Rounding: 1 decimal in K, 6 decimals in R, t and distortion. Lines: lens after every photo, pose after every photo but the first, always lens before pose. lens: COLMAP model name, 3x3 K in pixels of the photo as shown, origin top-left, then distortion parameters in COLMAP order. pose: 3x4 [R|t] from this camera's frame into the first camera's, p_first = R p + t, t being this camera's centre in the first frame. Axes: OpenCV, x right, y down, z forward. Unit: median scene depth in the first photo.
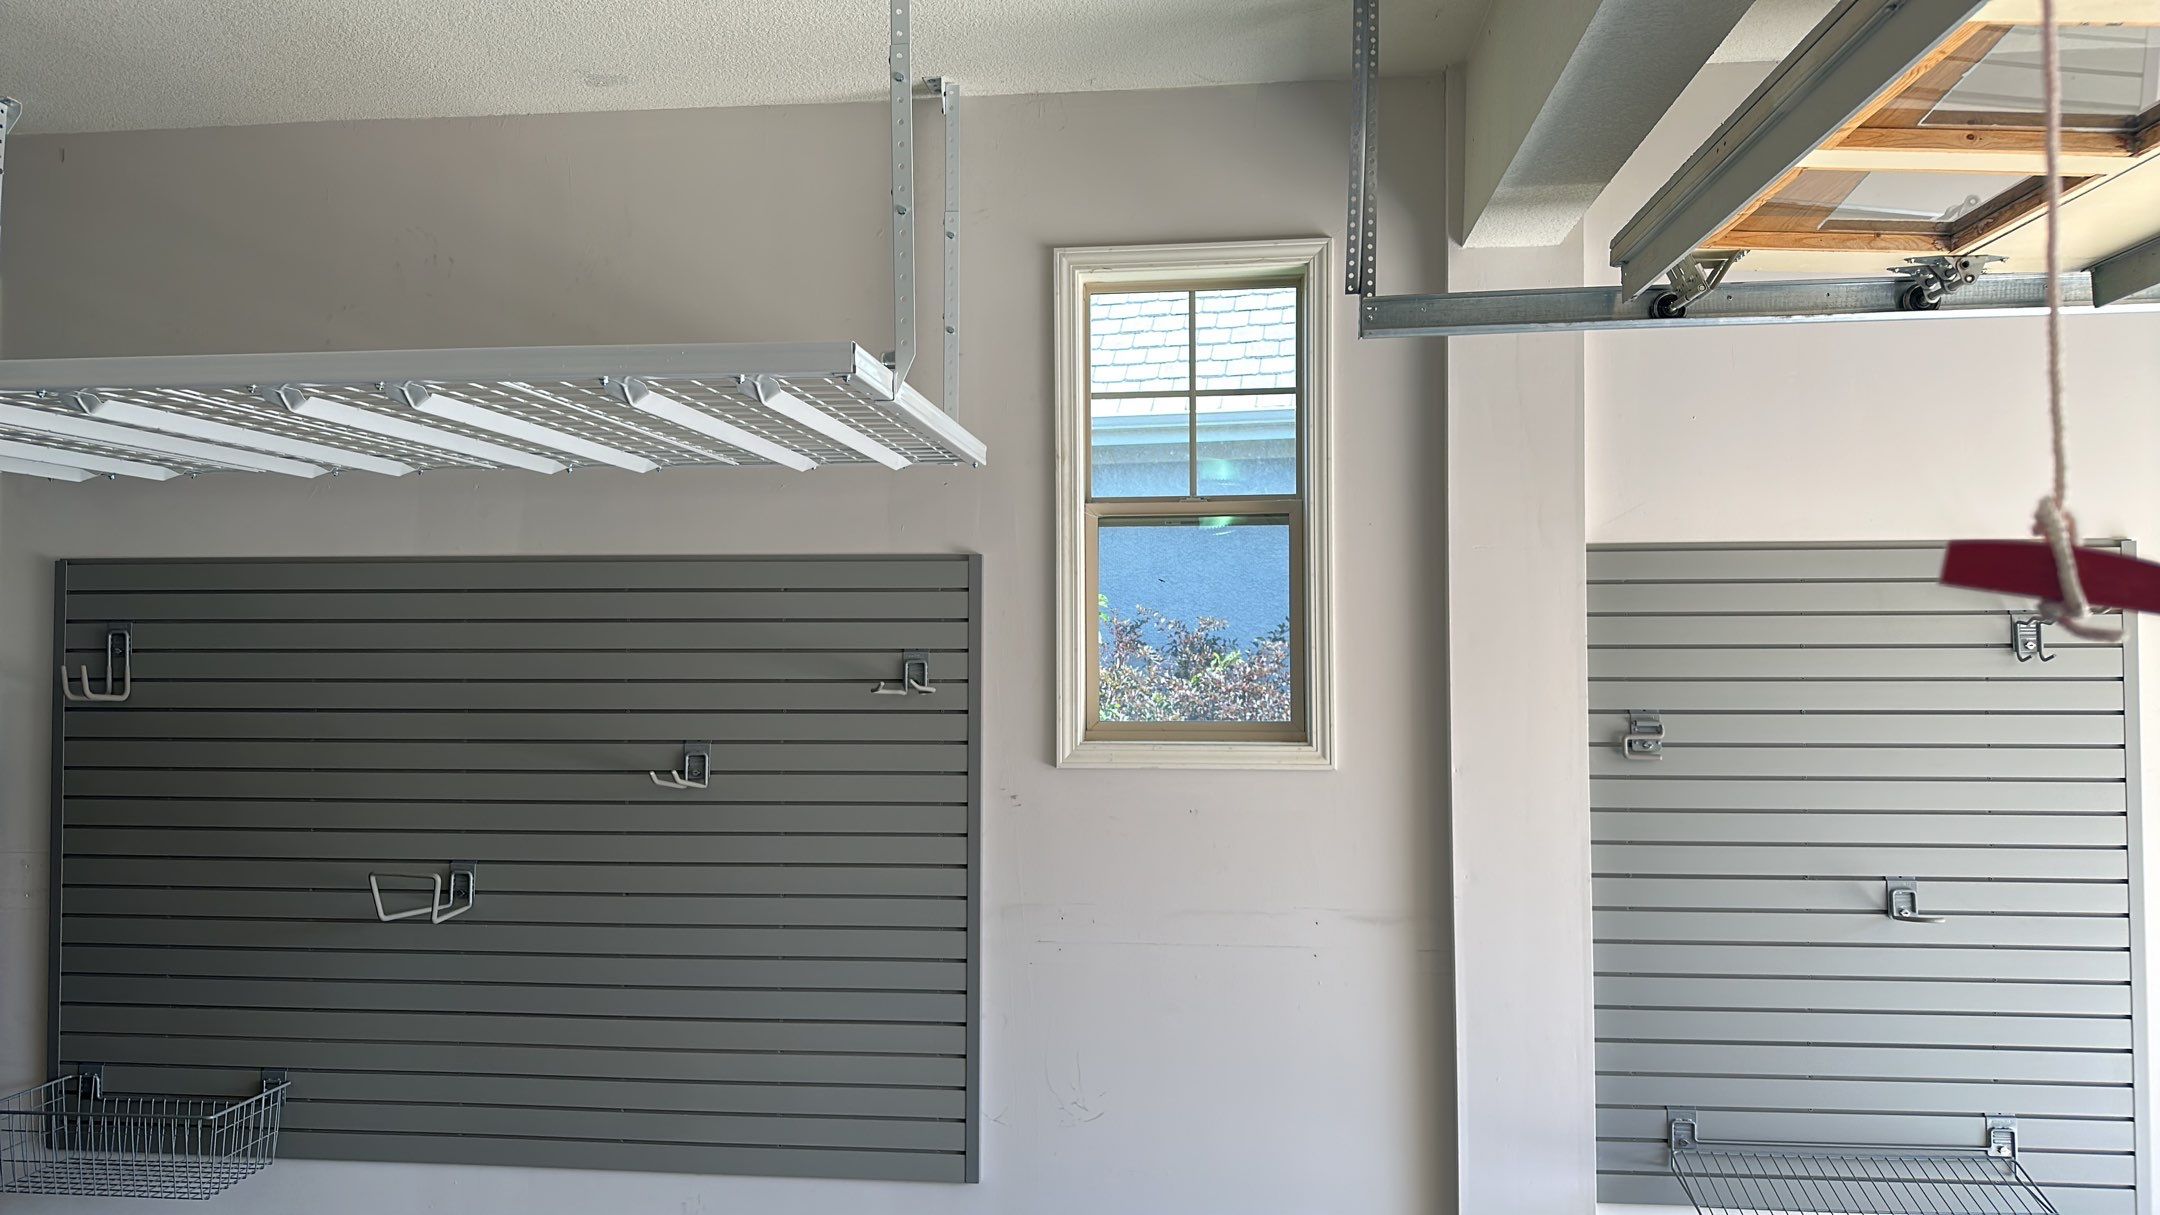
lens RADIAL K [[1453.3, 0, 1086.8], [0, 1453.3, 617.6], [0, 0, 1]] dist [0.077069, -0.097921]
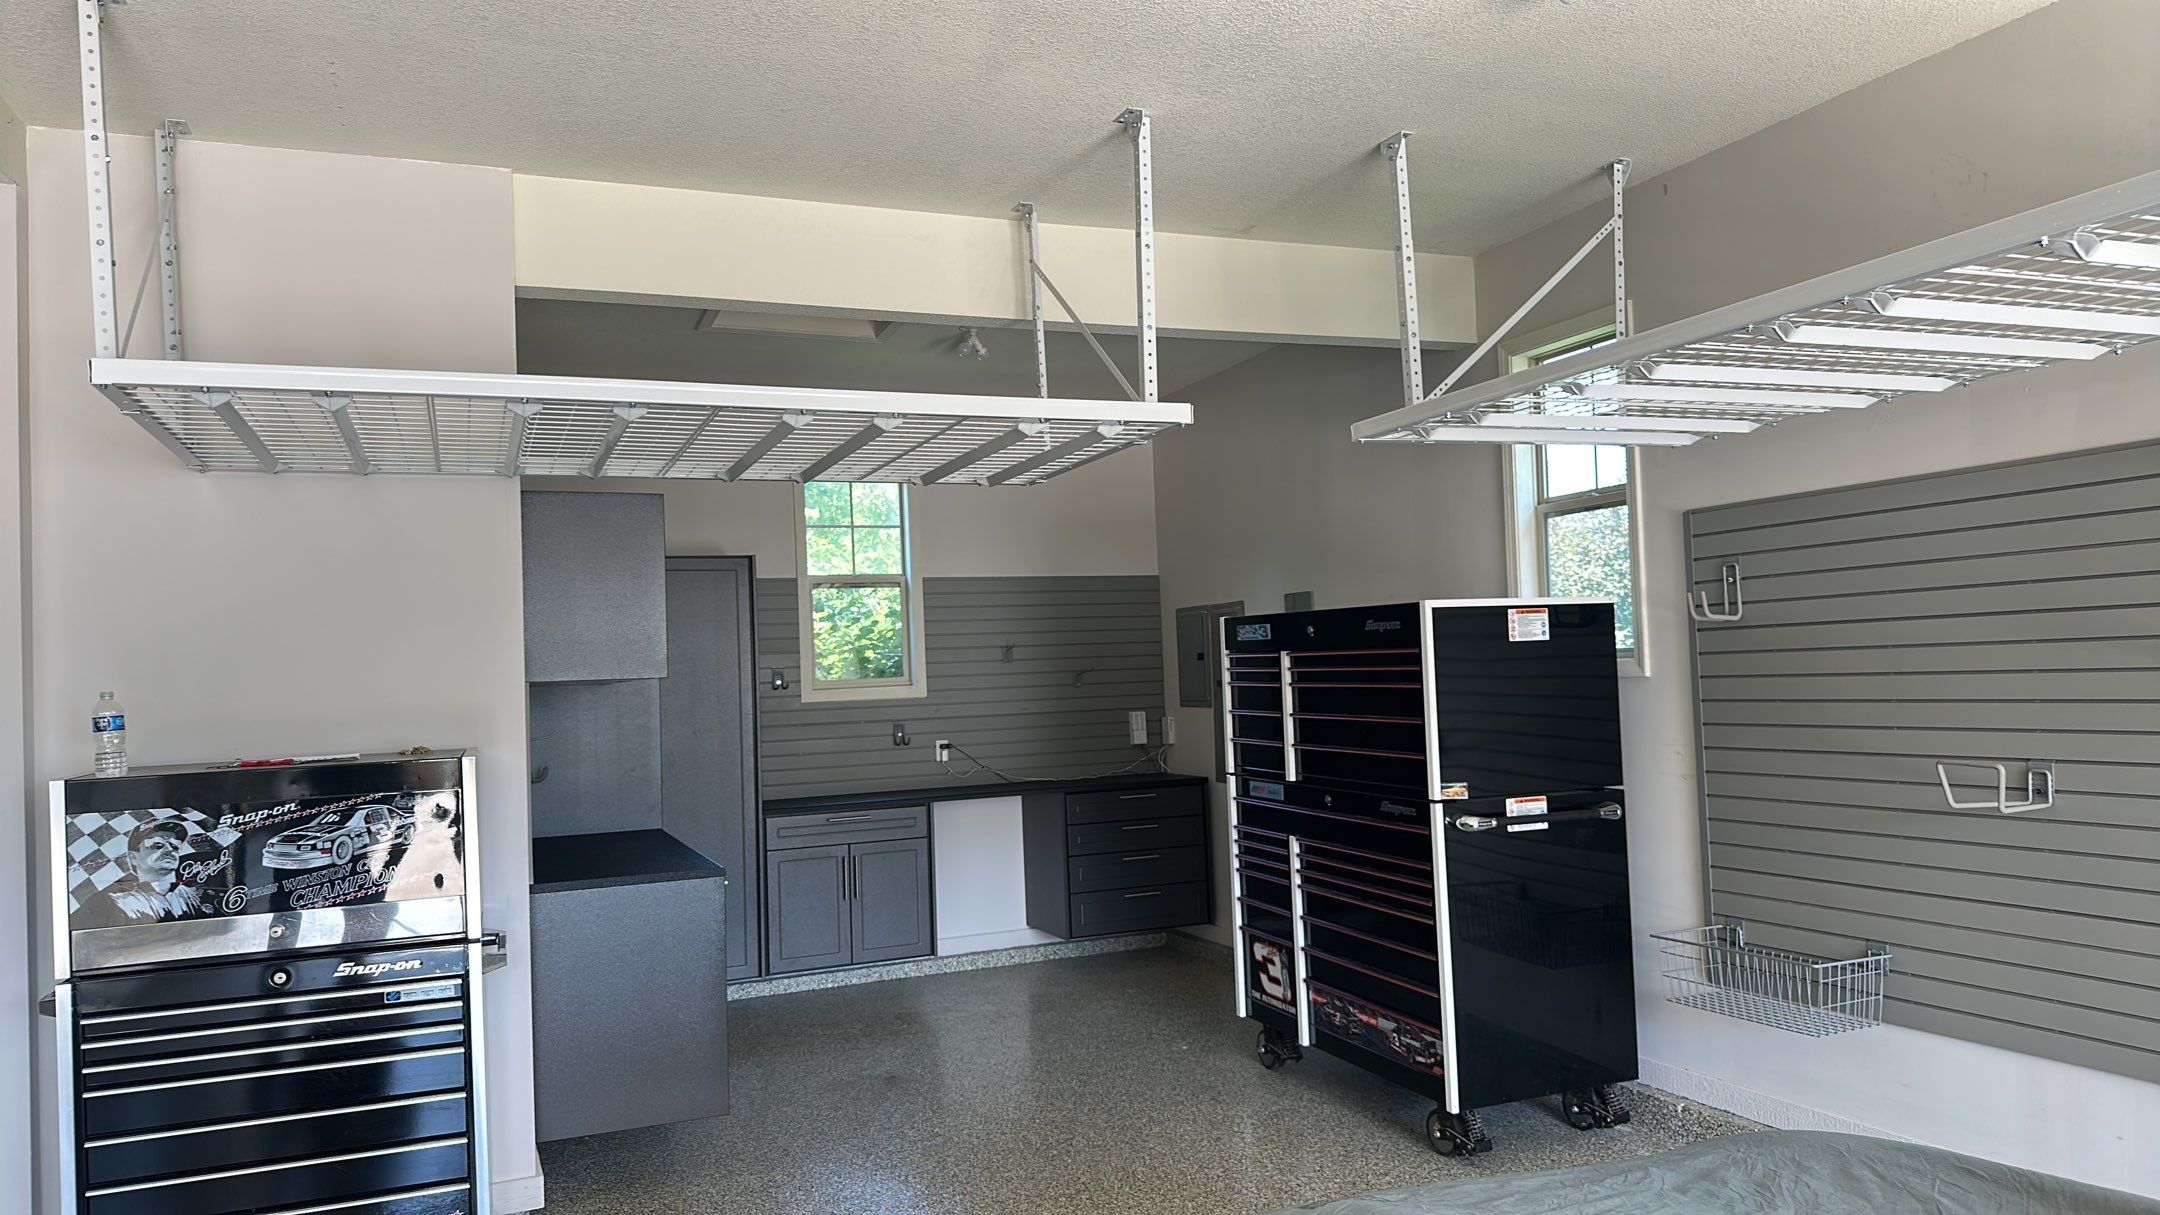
lens RADIAL K [[1453.3, 0, 1081.8], [0, 1453.3, 606.7], [0, 0, 1]] dist [0.077069, -0.097921]
pose [[0.480321, -0.057839, -0.875184, 0.158471], [0.059770, 0.997662, -0.033130, 0.058136], [0.875054, -0.036397, 0.482655, -0.058220]]
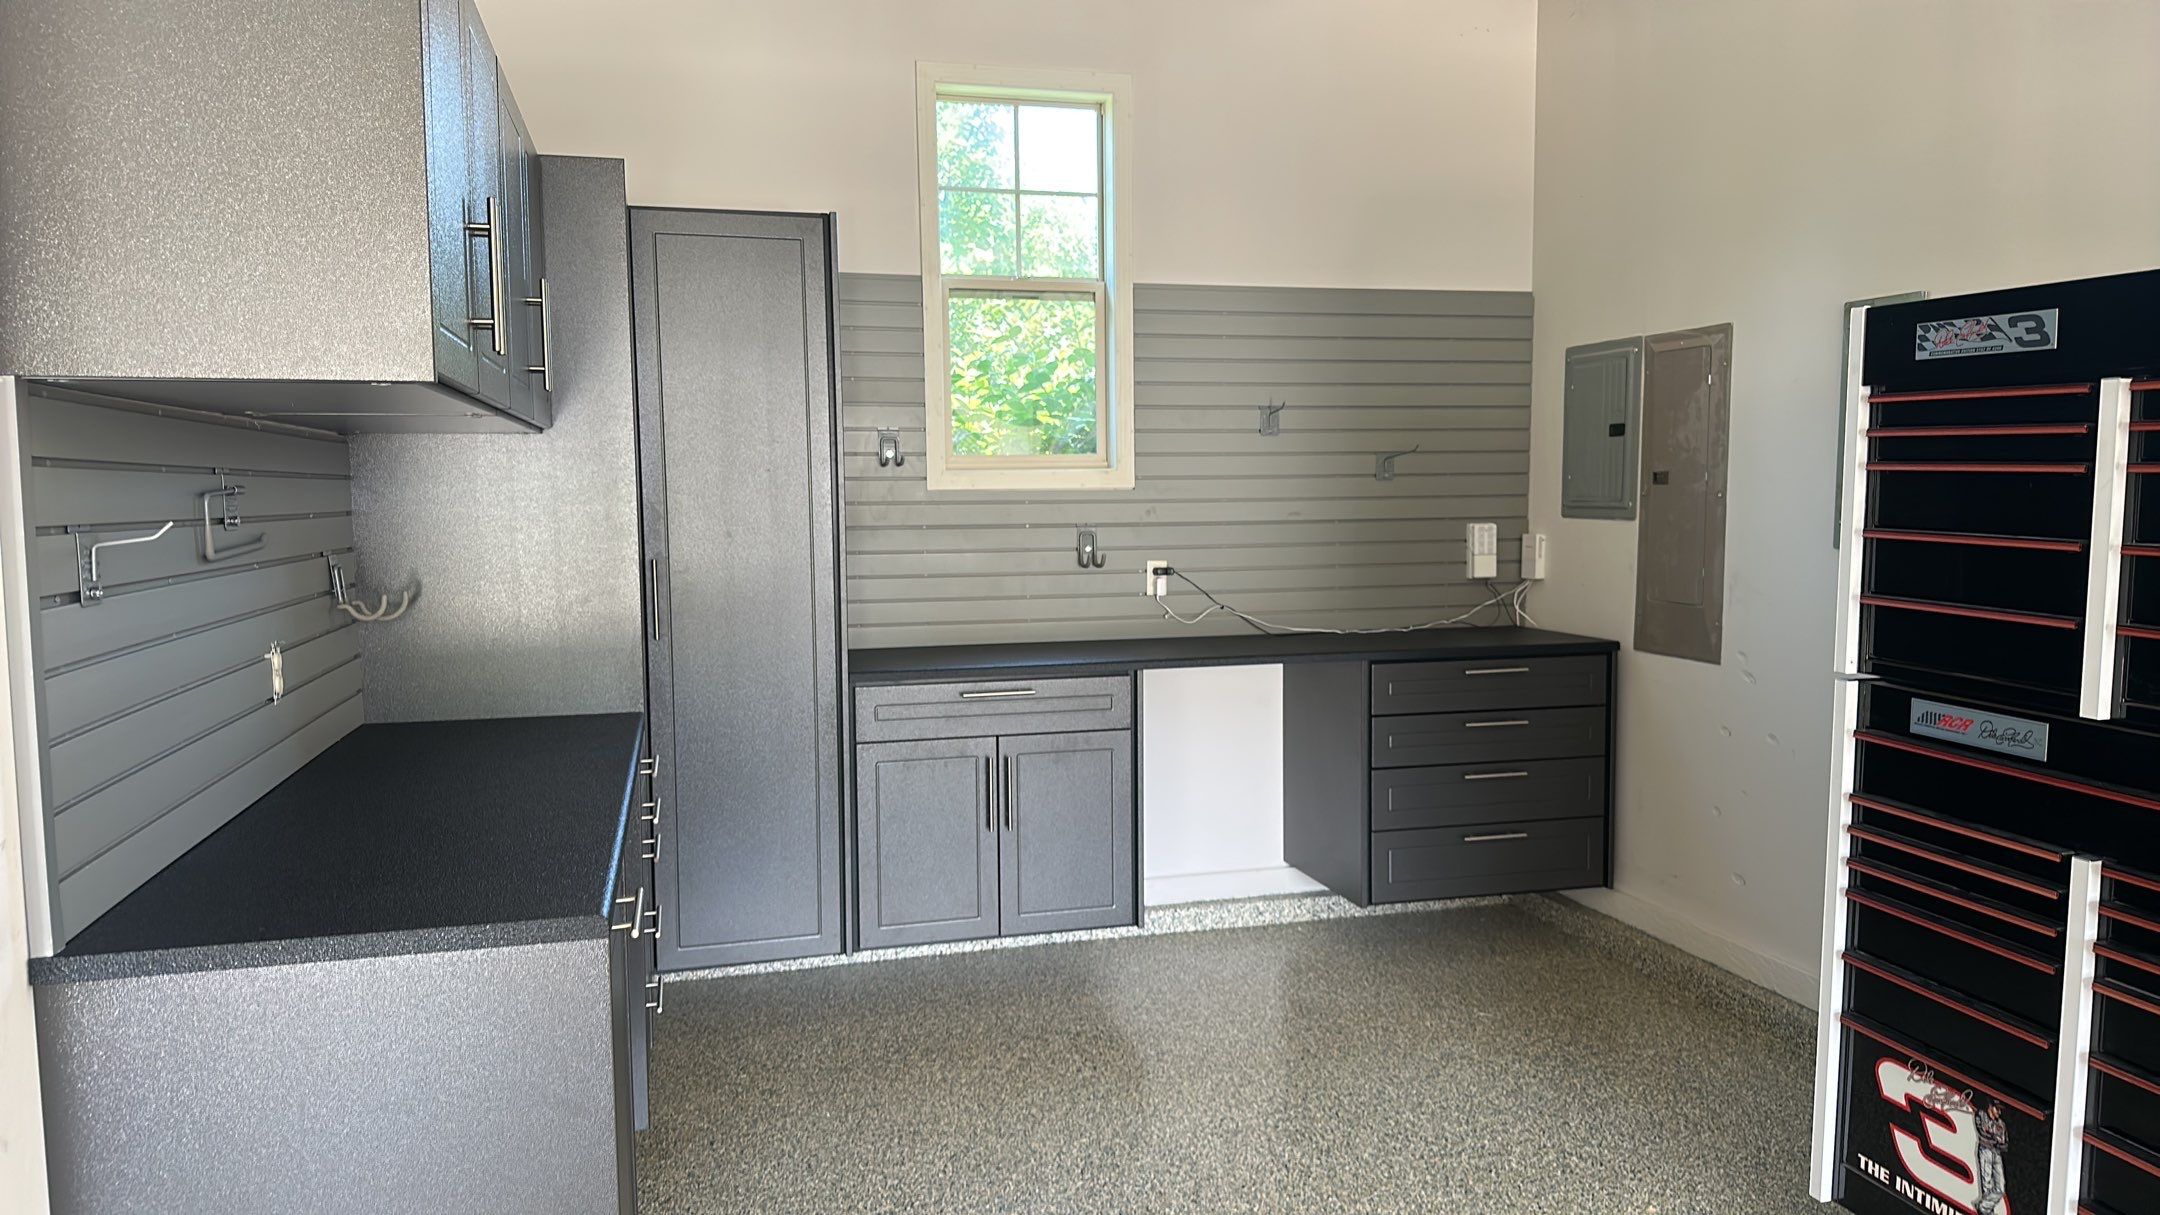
lens RADIAL K [[1453.3, 0, 1076.0], [0, 1453.3, 620.8], [0, 0, 1]] dist [0.077069, -0.097921]
pose [[0.360946, 0.086016, -0.928611, -0.691582], [0.031586, 0.994039, 0.104354, 0.088704], [0.932051, -0.066998, 0.356078, 0.274304]]
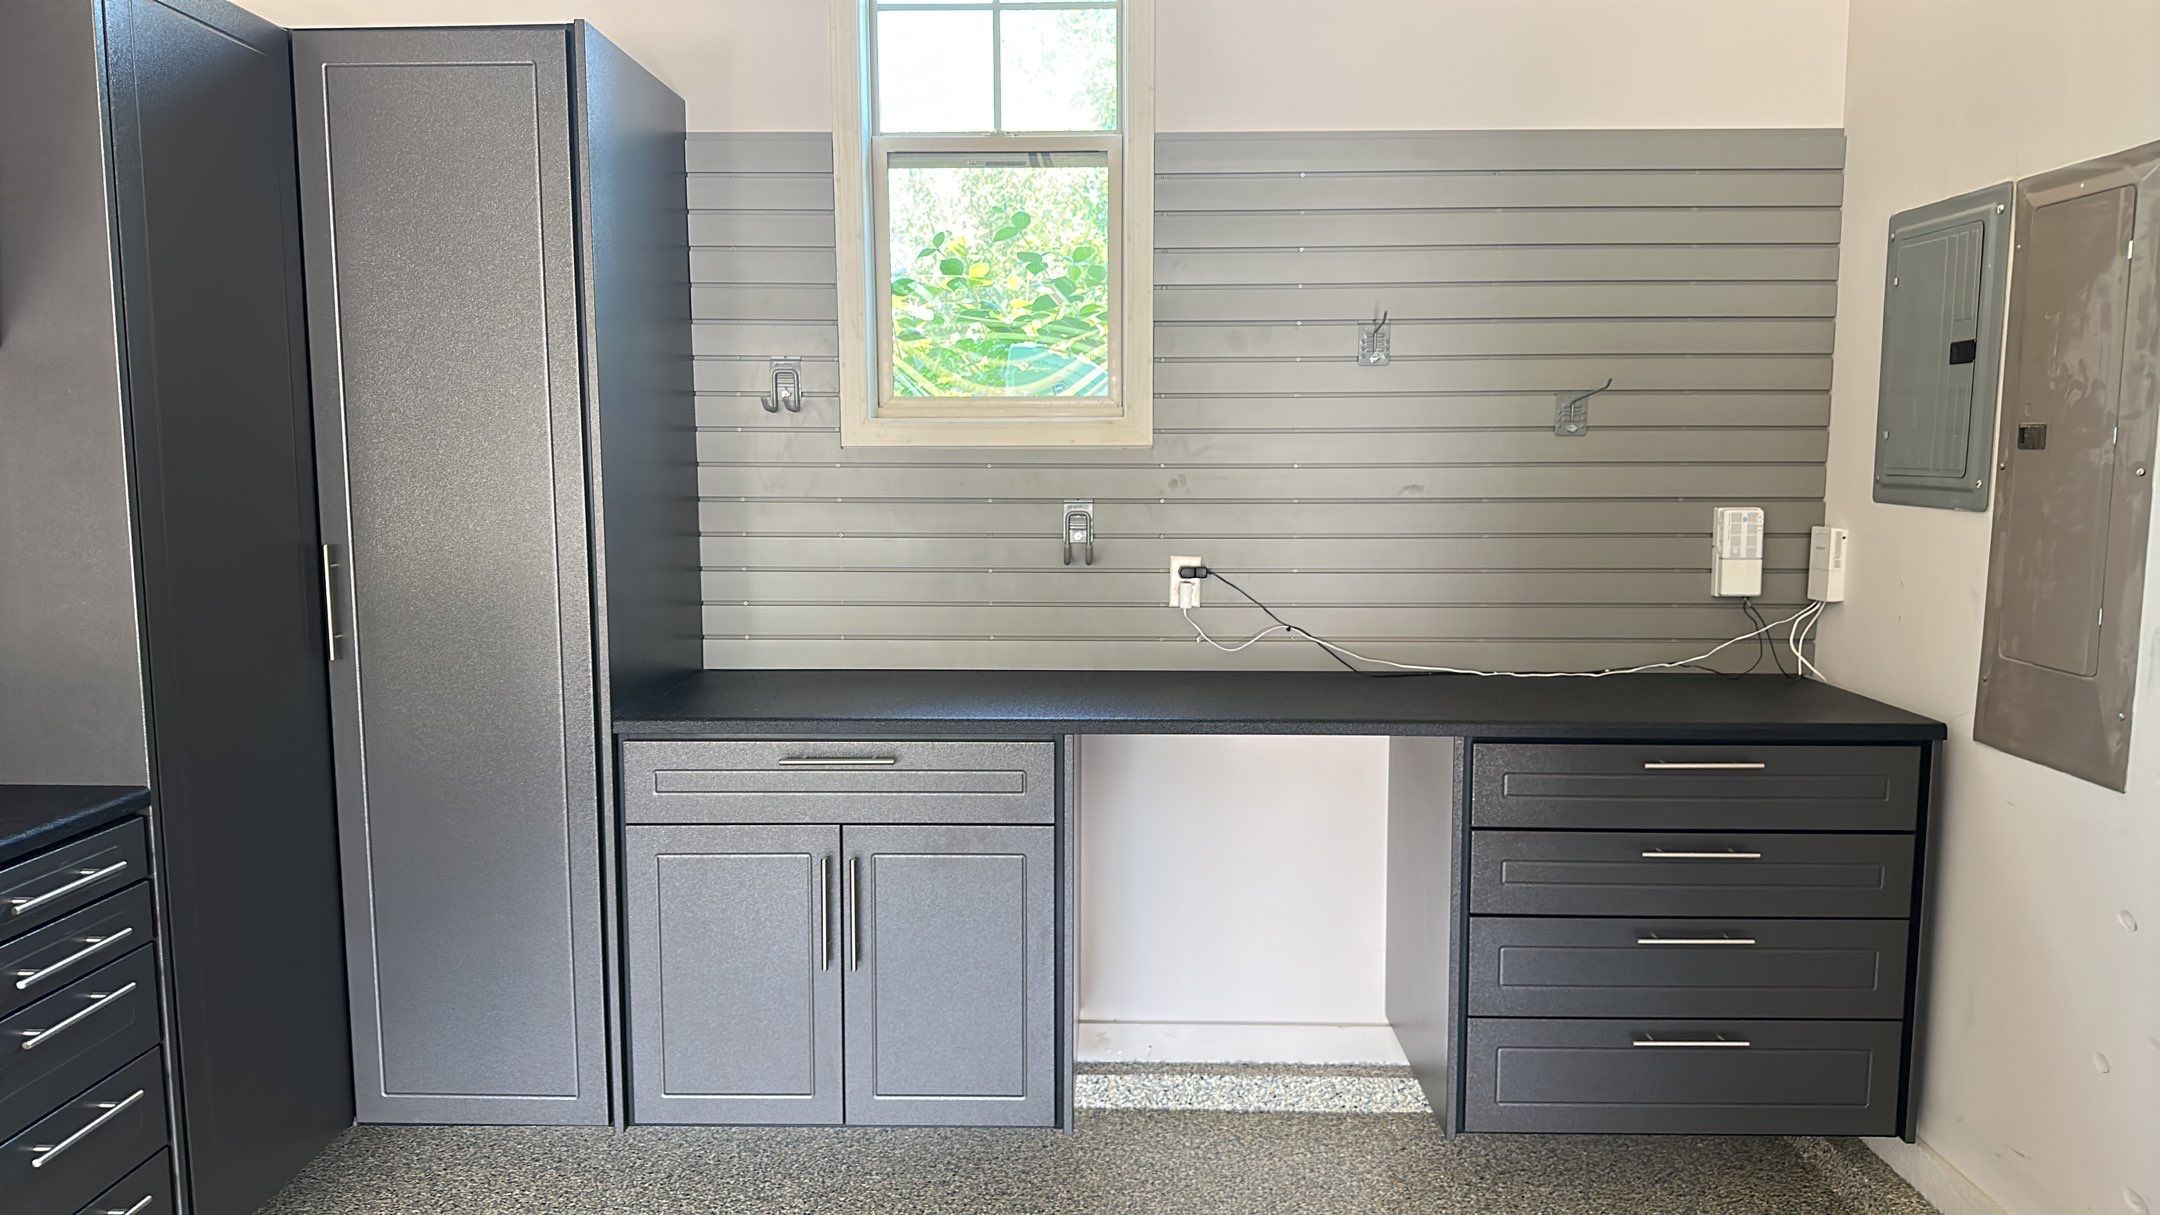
lens RADIAL K [[1453.3, 0, 1093.2], [0, 1453.3, 618.5], [0, 0, 1]] dist [0.077069, -0.097921]
pose [[0.095405, 0.122416, -0.987883, -1.035510], [0.025024, 0.991801, 0.125318, 0.100549], [0.995124, -0.036676, 0.091560, 0.689454]]
